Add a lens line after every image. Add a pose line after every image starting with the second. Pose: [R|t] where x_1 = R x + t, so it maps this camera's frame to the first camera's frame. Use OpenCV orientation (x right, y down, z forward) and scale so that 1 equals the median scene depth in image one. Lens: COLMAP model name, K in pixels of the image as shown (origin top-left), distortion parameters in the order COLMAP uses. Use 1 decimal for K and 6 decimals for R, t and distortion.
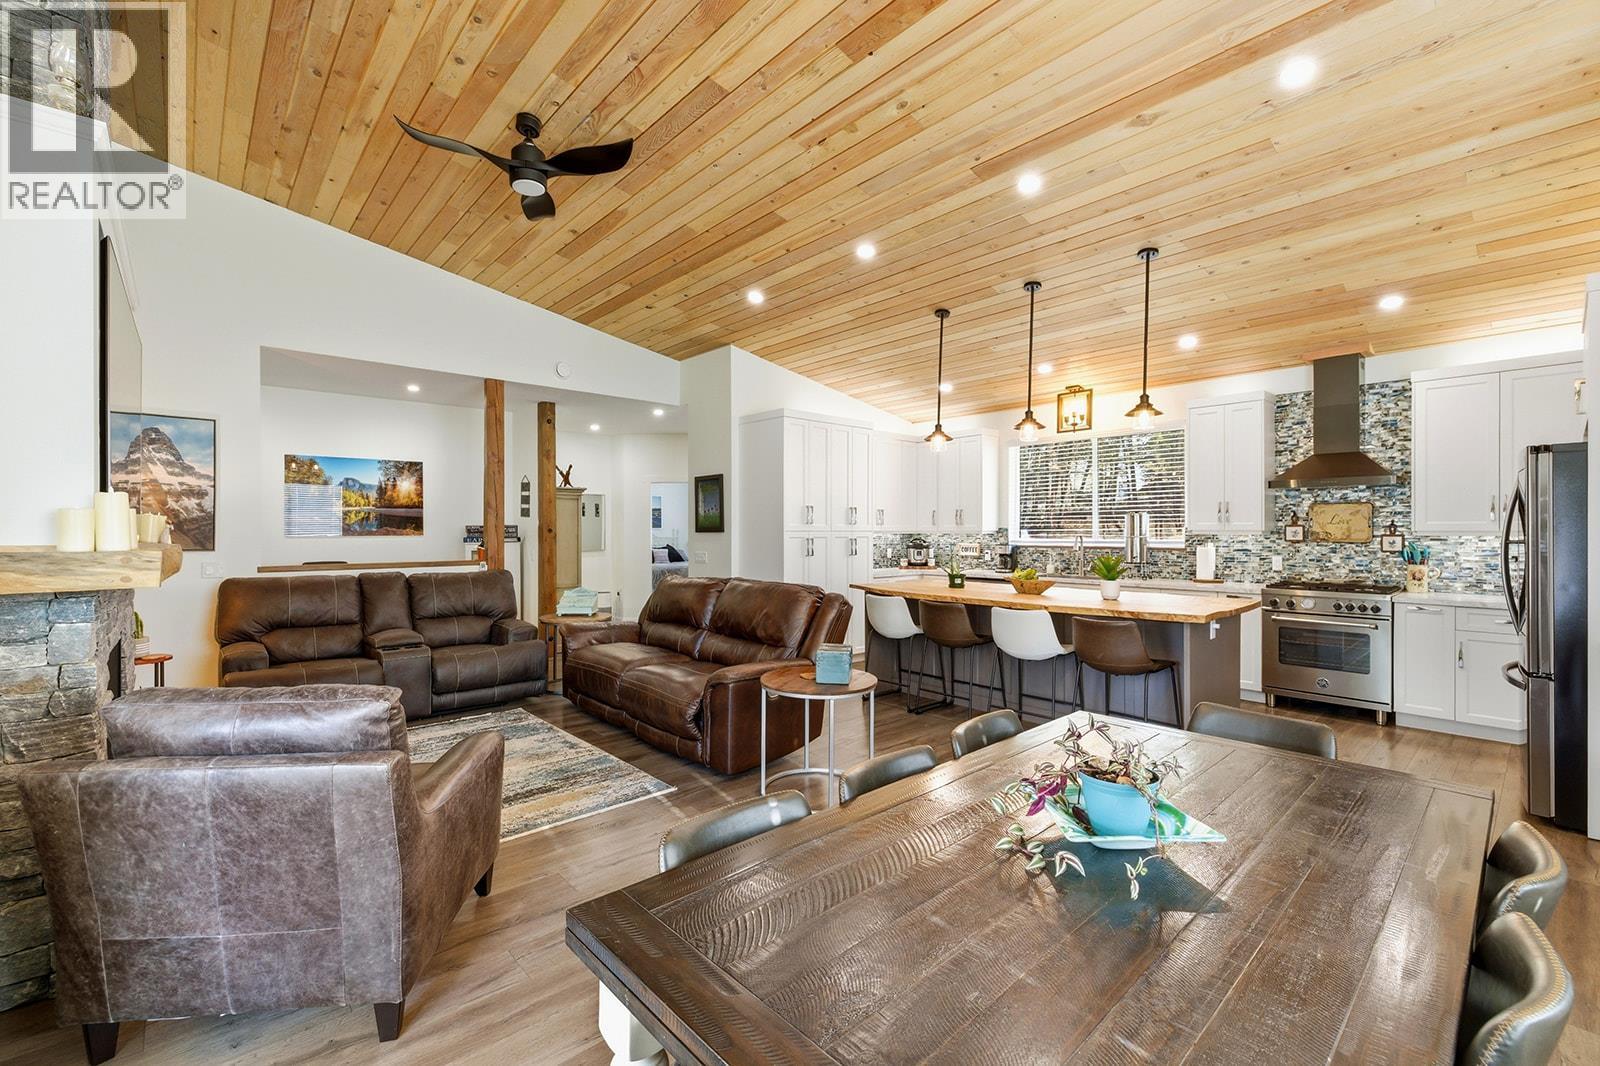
lens RADIAL K [[671.5, 0, 792.3], [0, 671.5, 531.8], [0, 0, 1]] dist [0.008462, -0.002463]
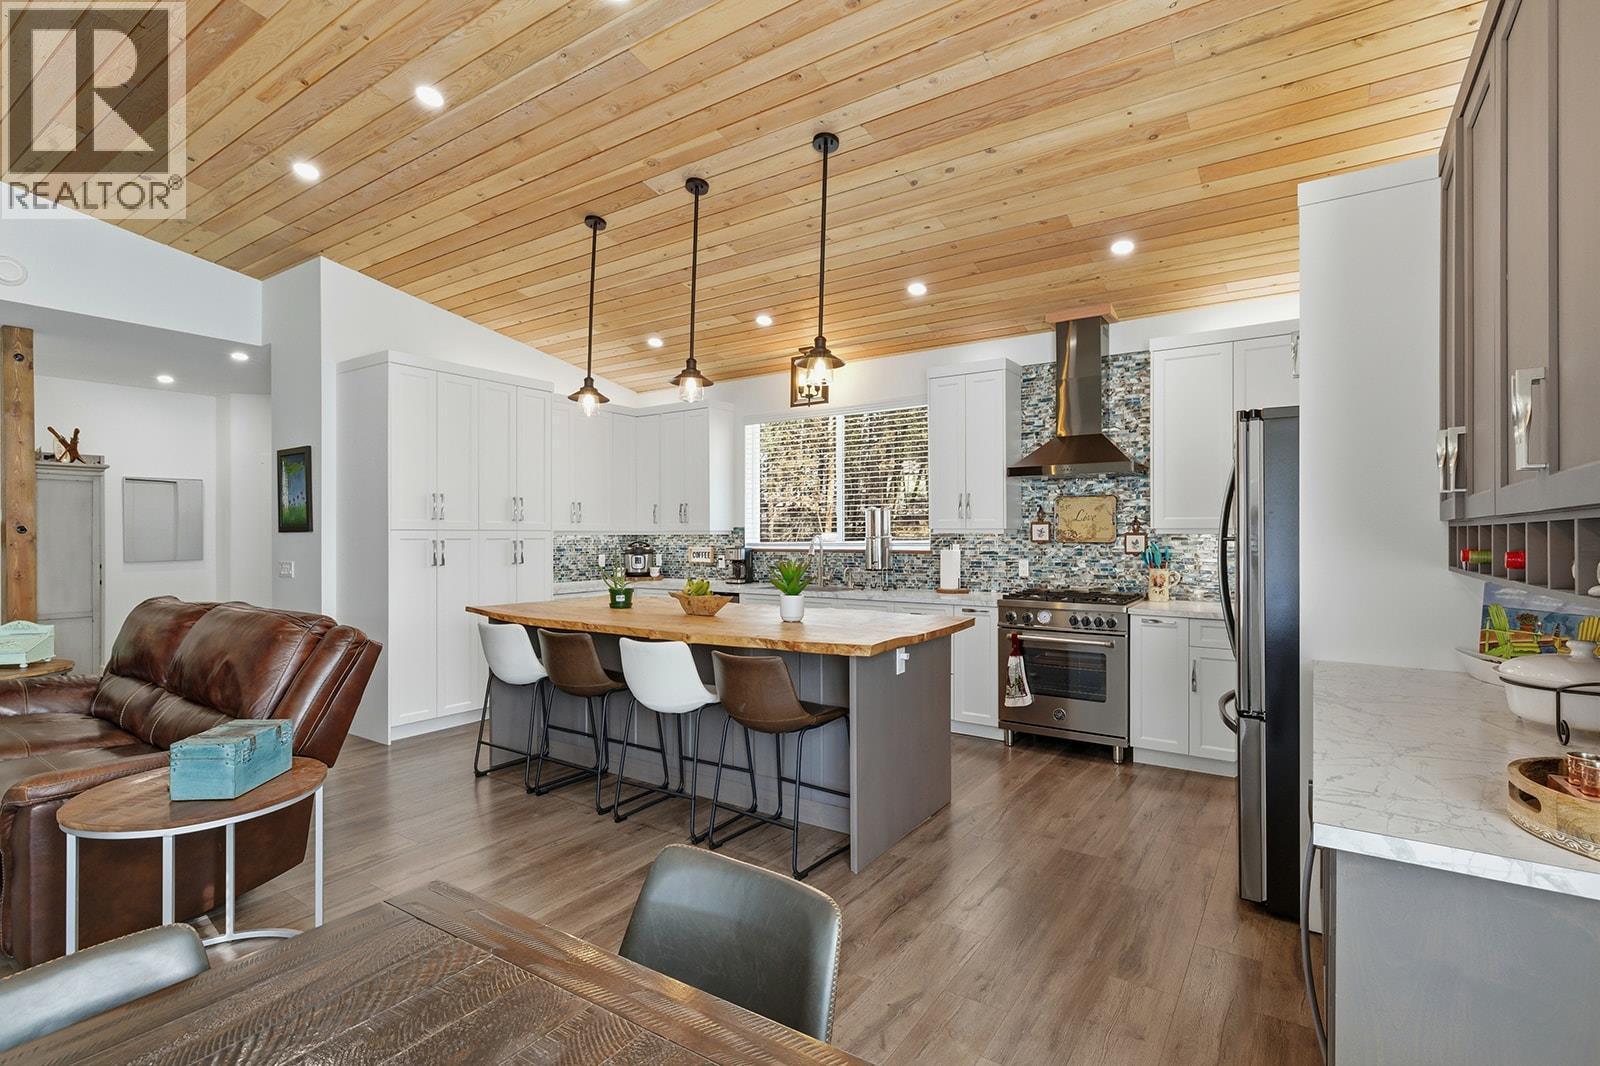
lens RADIAL K [[739.6, 0, 808.4], [0, 739.6, 536.9], [0, 0, 1]] dist [0.006013, -0.001103]
pose [[0.970442, -0.001351, 0.241332, 0.261827], [0.001245, 0.999999, 0.000592, 0.007475], [-0.241333, -0.000274, 0.970442, 0.193528]]
